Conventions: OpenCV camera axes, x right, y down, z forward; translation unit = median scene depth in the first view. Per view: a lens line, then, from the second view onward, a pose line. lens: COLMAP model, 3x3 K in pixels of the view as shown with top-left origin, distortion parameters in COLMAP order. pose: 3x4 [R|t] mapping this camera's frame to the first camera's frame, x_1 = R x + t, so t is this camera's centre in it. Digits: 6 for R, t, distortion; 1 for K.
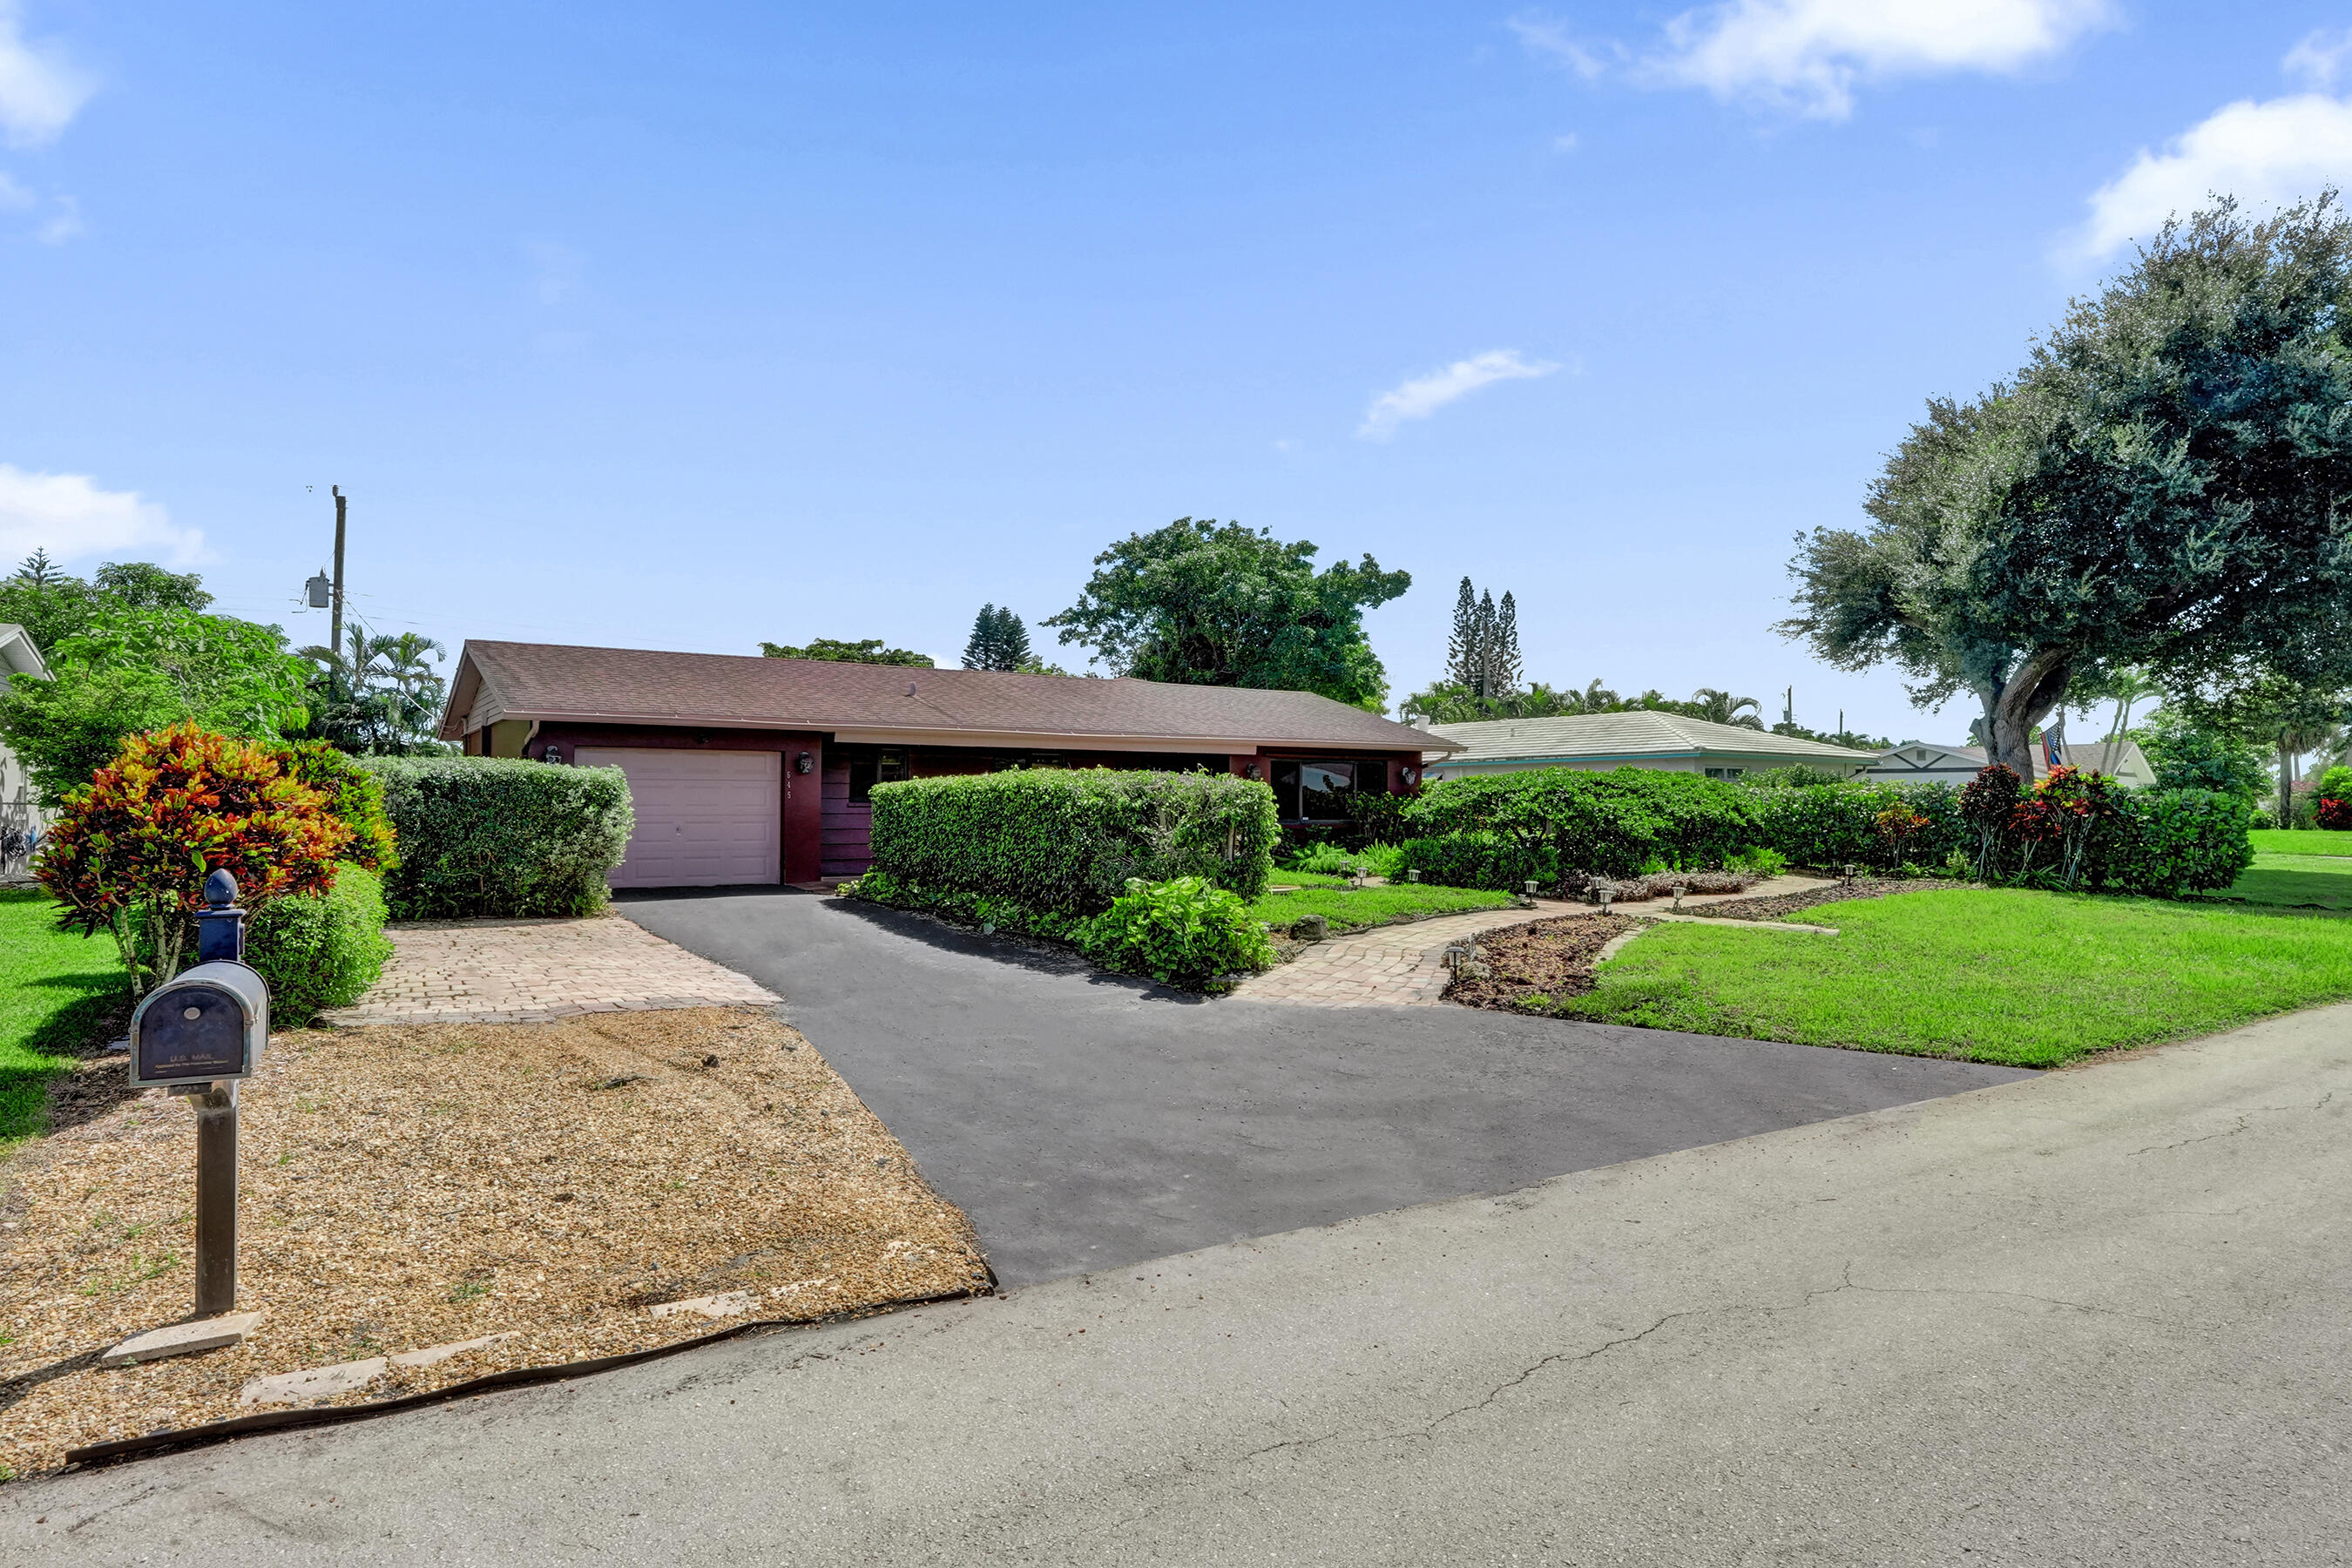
lens RADIAL K [[1351.4, 0, 1183.5], [0, 1351.4, 785.7], [0, 0, 1]] dist [-0.038173, 0.015506]
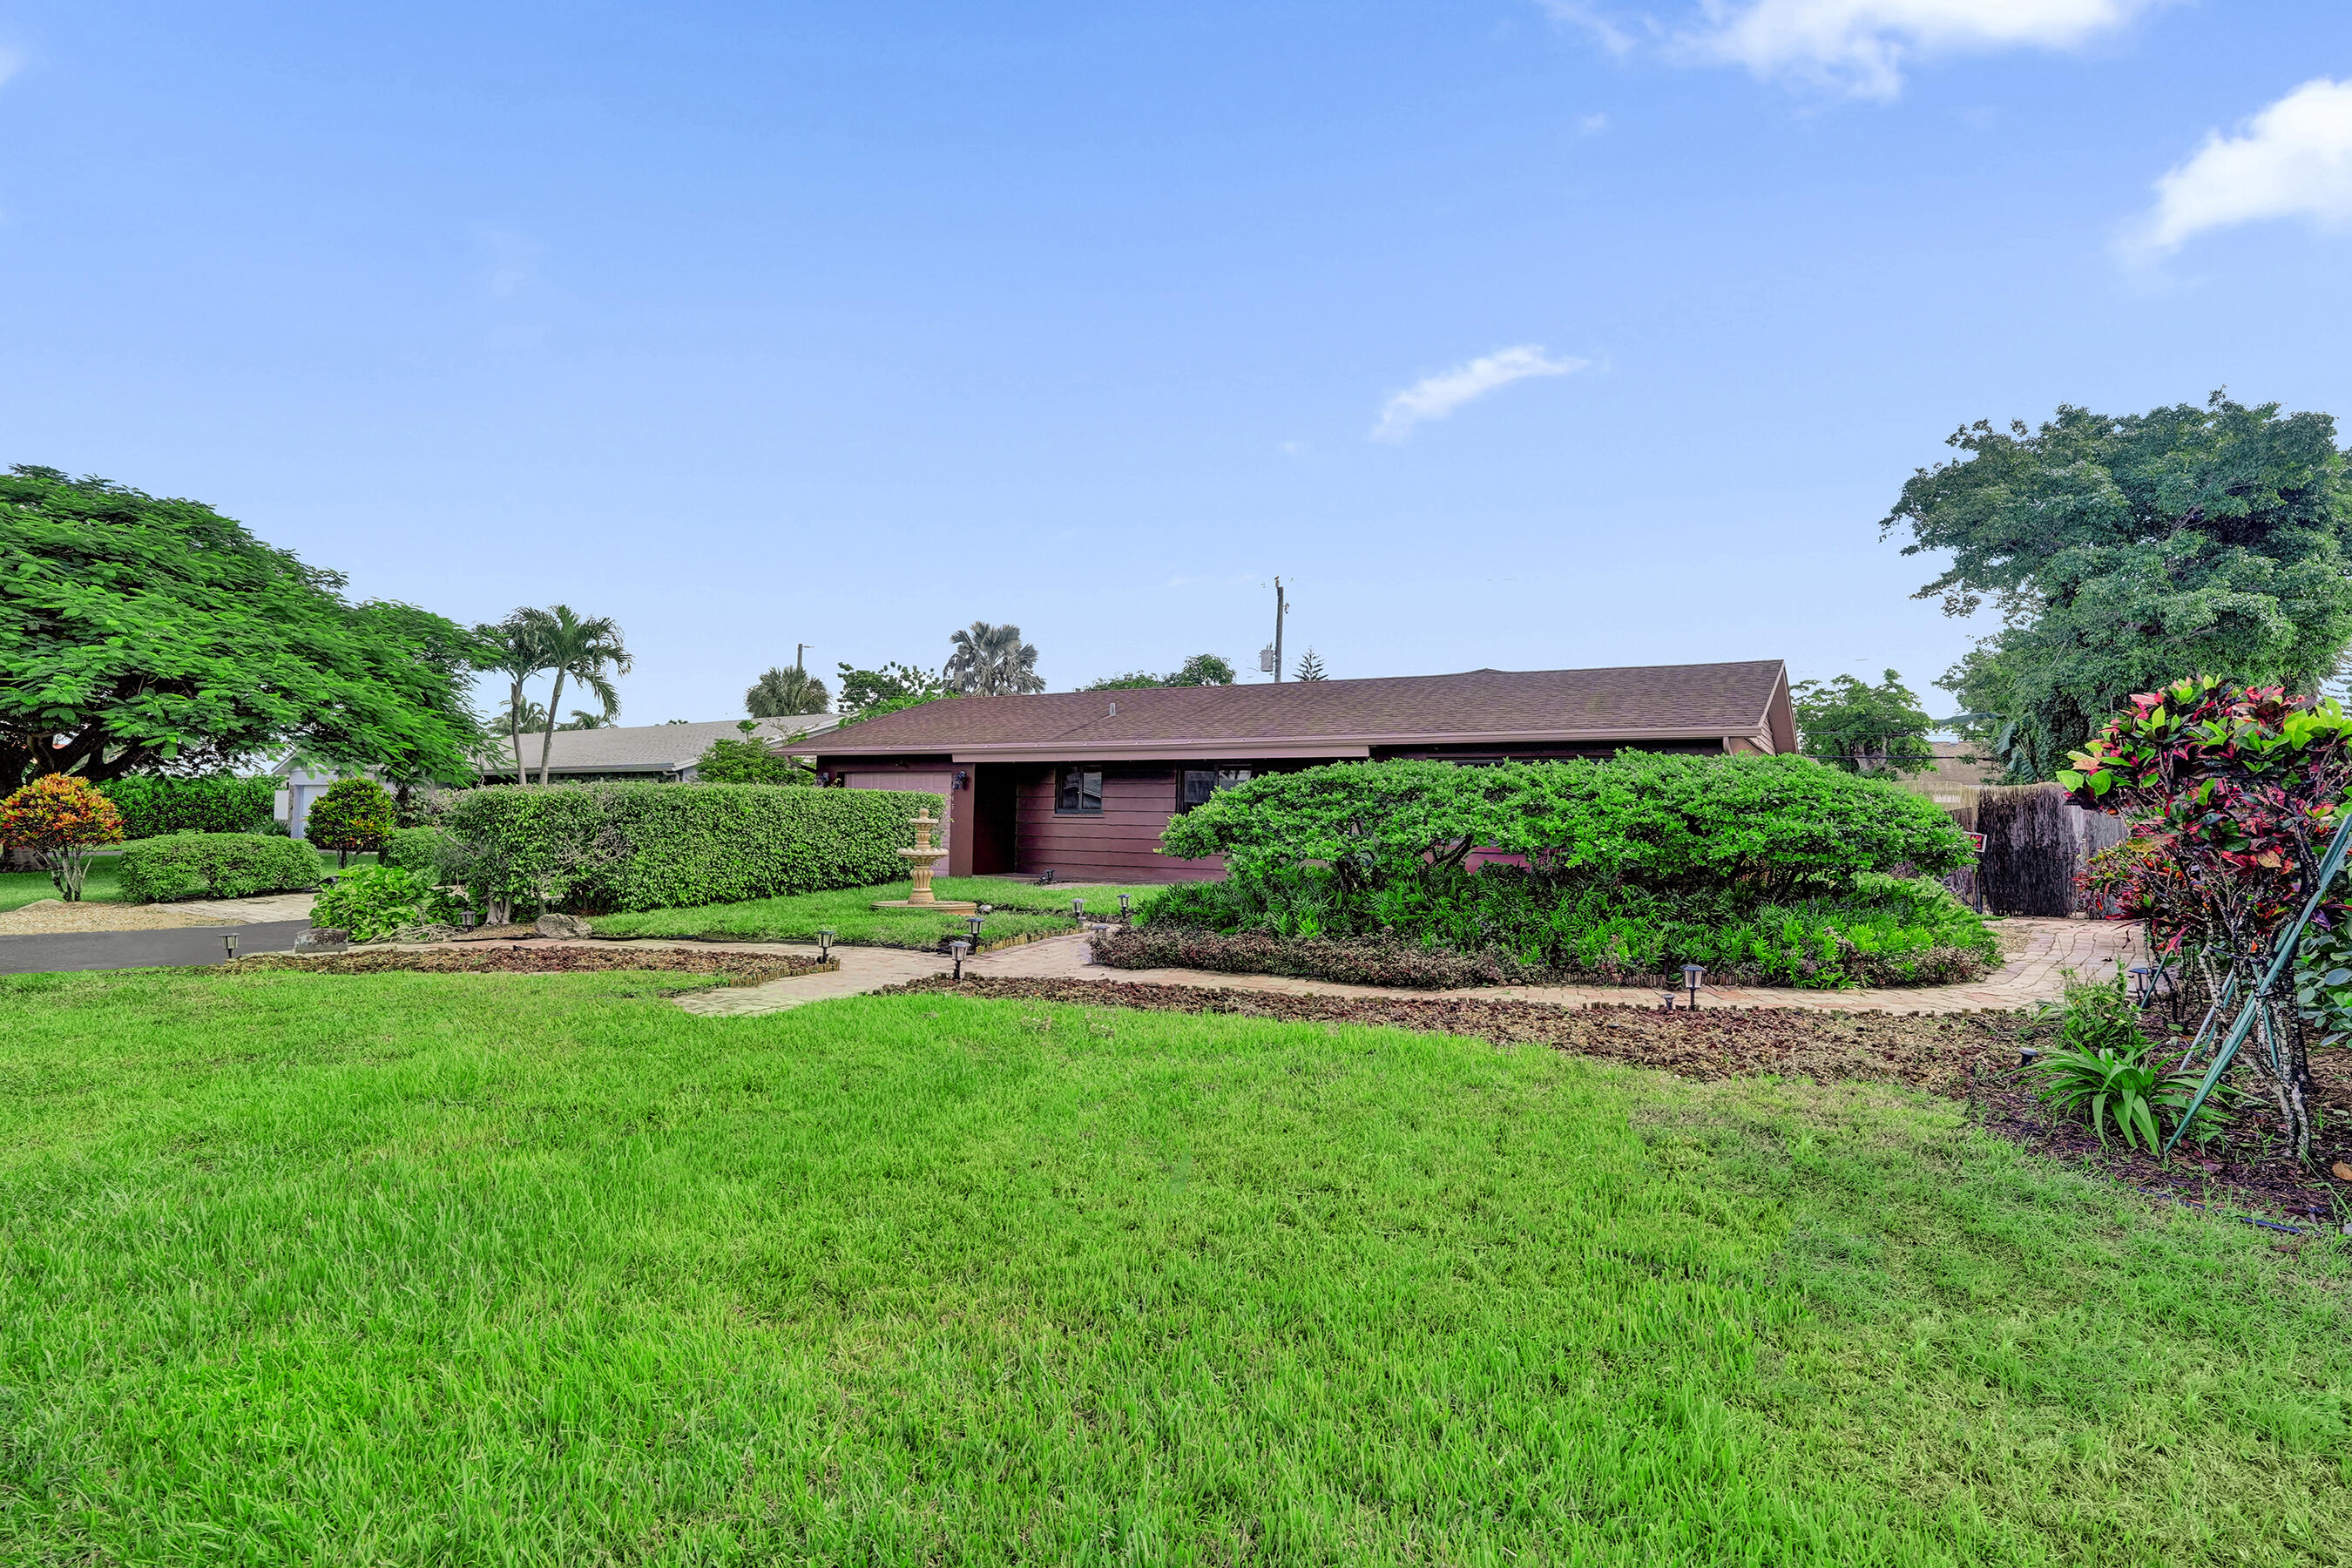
lens RADIAL K [[1228.8, 0, 1178.7], [0, 1228.8, 784.9], [0, 0, 1]] dist [-0.041564, 0.019274]
pose [[0.448918, -0.017333, -0.893405, 0.609902], [0.002465, 0.999832, -0.018159, 0.006158], [0.893570, 0.005950, 0.448885, 0.529121]]
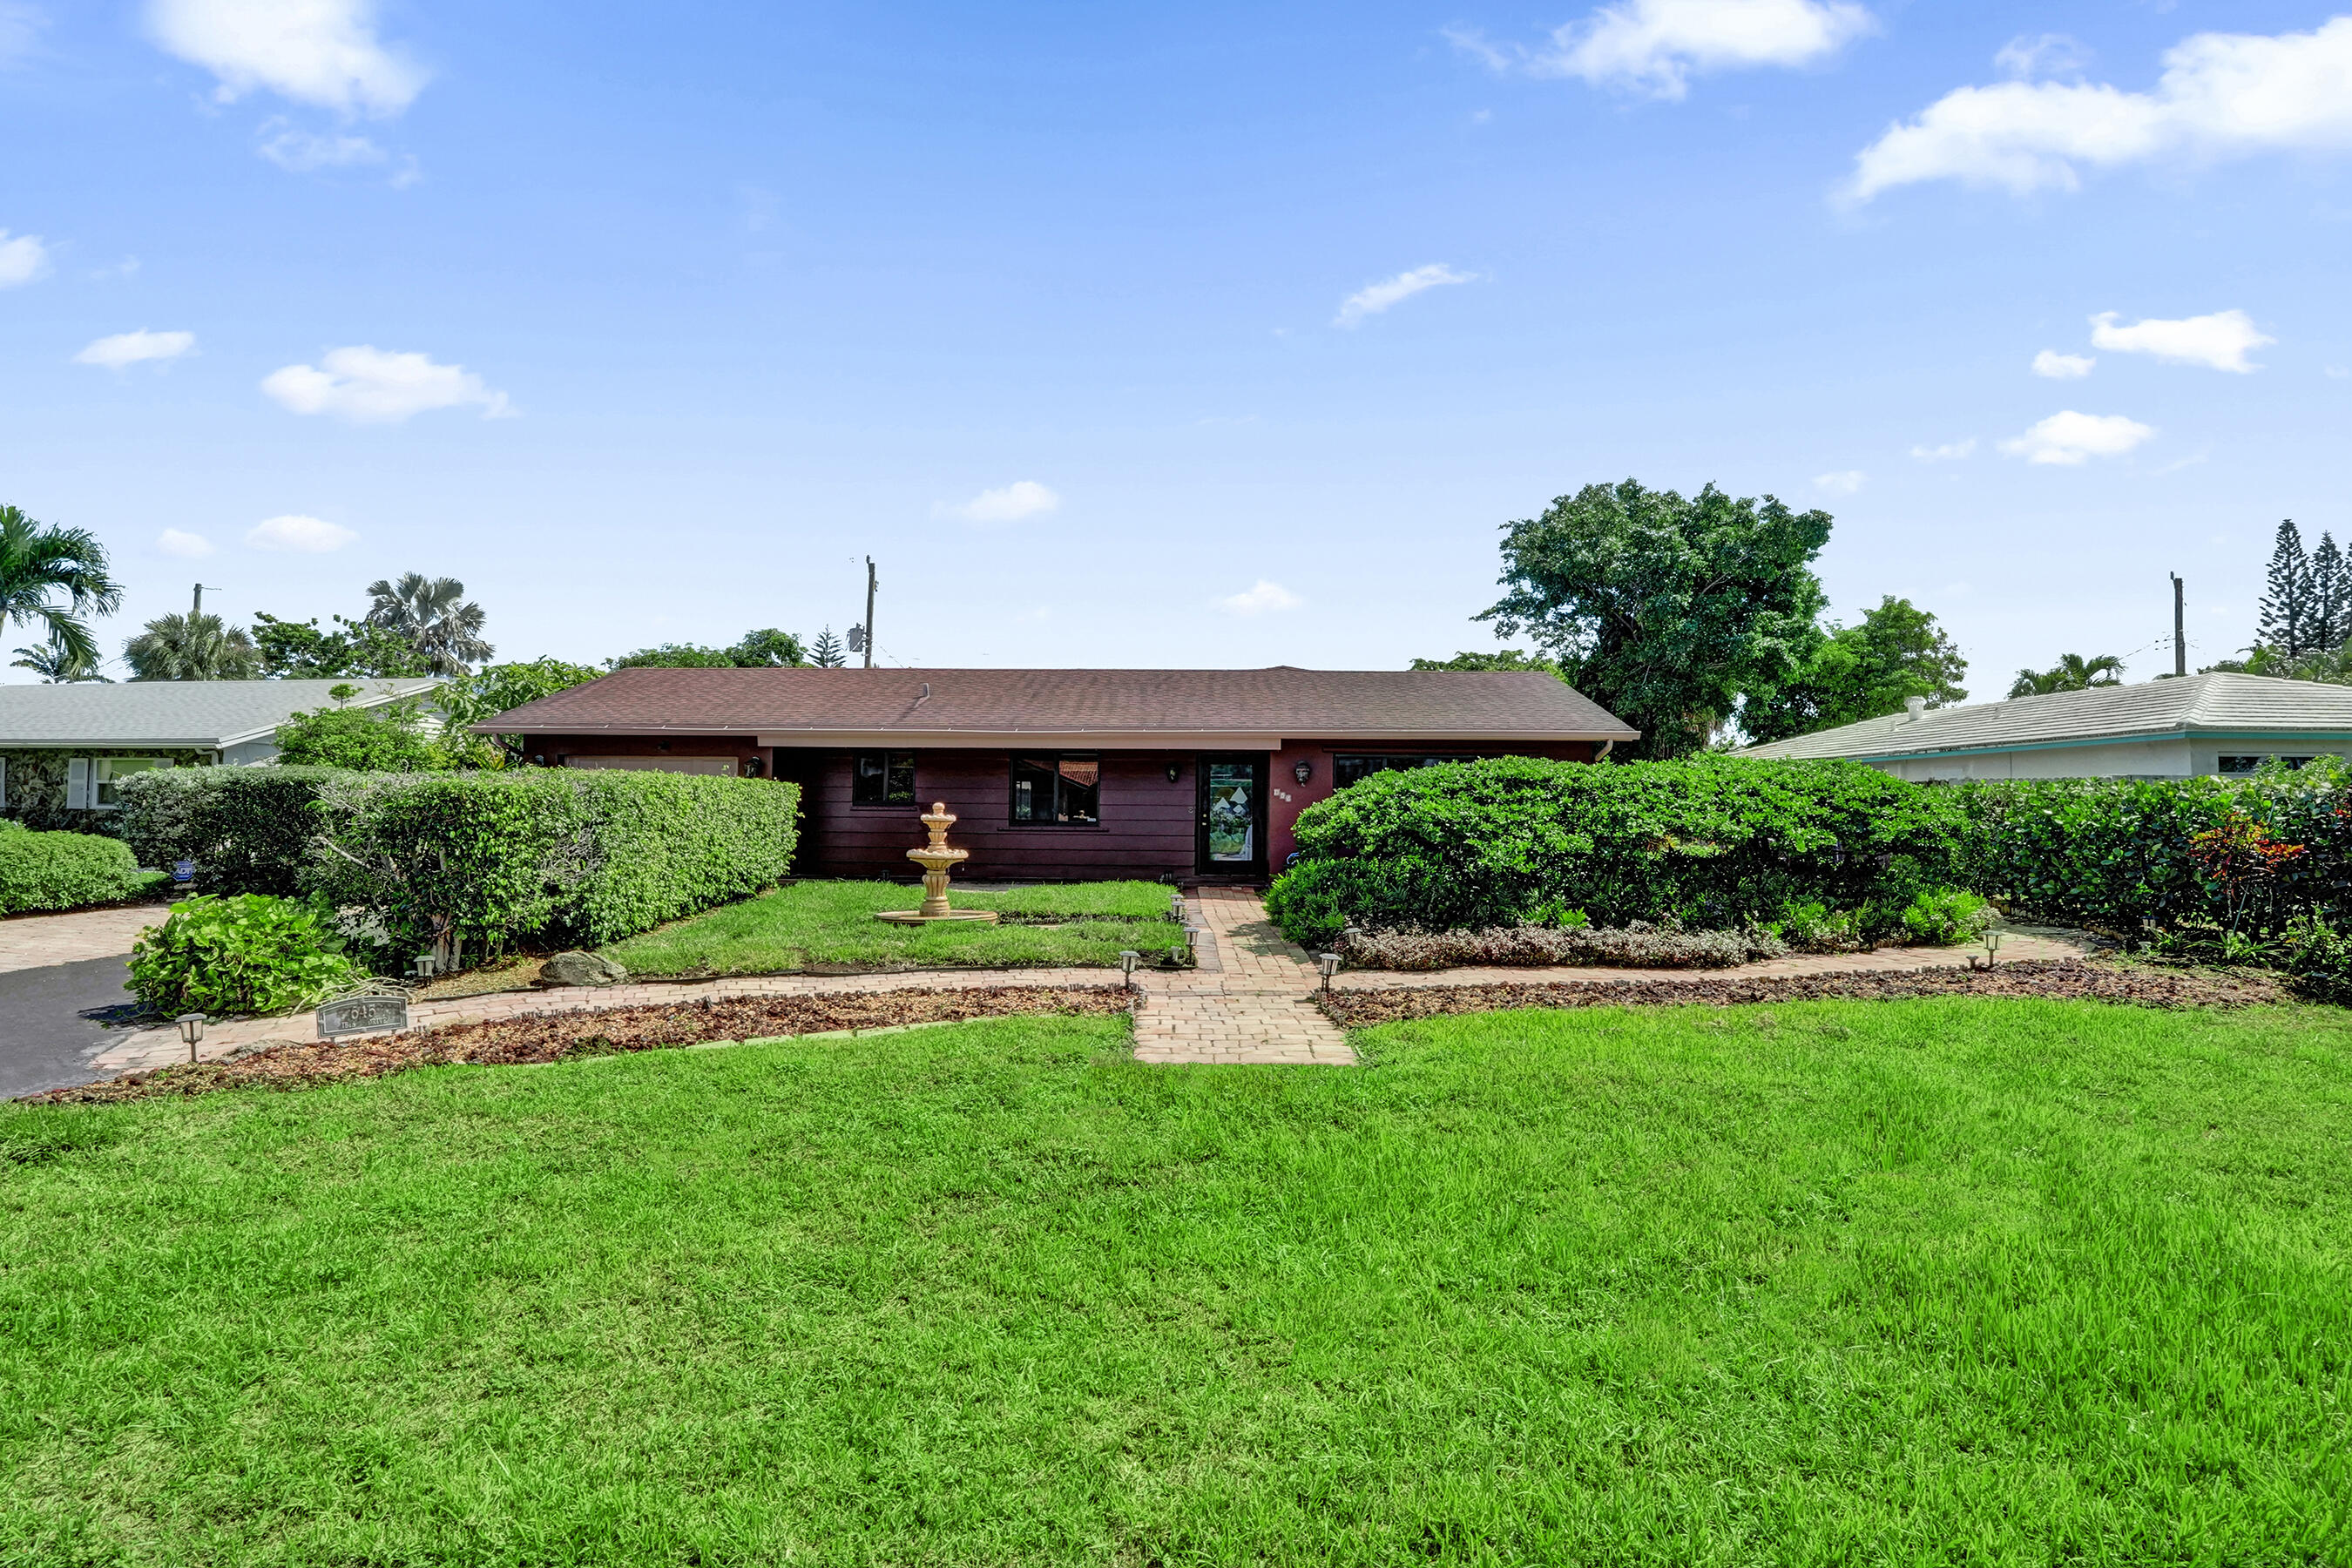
lens RADIAL K [[1228.8, 0, 1184.2], [0, 1228.8, 773.1], [0, 0, 1]] dist [-0.041564, 0.019274]
pose [[0.817990, -0.011702, -0.575114, 0.402390], [0.002879, 0.999864, -0.016249, 0.002707], [0.575226, 0.011636, 0.817912, 0.332818]]
